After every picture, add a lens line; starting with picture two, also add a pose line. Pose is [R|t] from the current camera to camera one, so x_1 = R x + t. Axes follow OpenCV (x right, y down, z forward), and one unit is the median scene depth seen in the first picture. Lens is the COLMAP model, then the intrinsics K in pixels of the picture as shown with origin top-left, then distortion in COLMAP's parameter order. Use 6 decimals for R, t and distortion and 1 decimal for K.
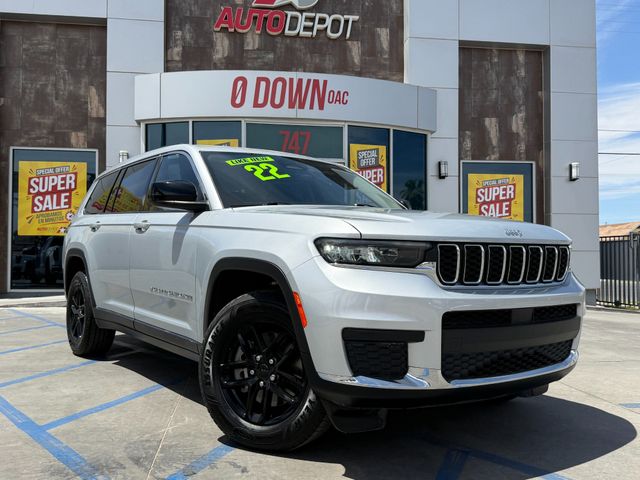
lens RADIAL K [[598.2, 0, 318.2], [0, 598.2, 235.2], [0, 0, 1]] dist [0.022410, -0.026867]
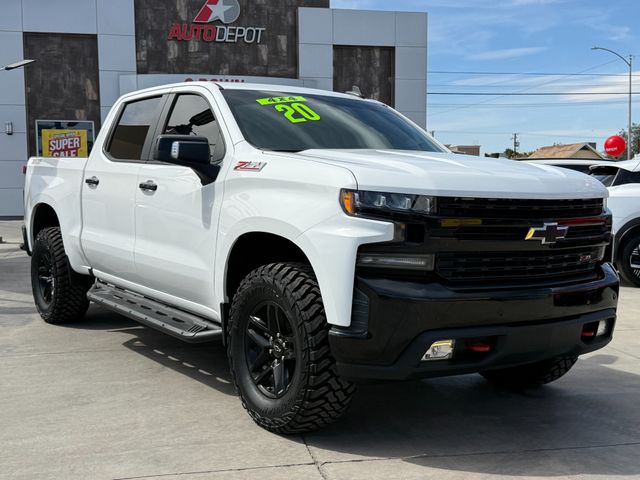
lens RADIAL K [[663.1, 0, 306.5], [0, 663.1, 245.7], [0, 0, 1]] dist [0.008711, 0.000000]
pose [[0.996746, -0.016787, 0.078836, 0.031264], [0.007078, 0.992523, 0.121849, -0.030117], [-0.080292, -0.120895, 0.989413, -0.724022]]
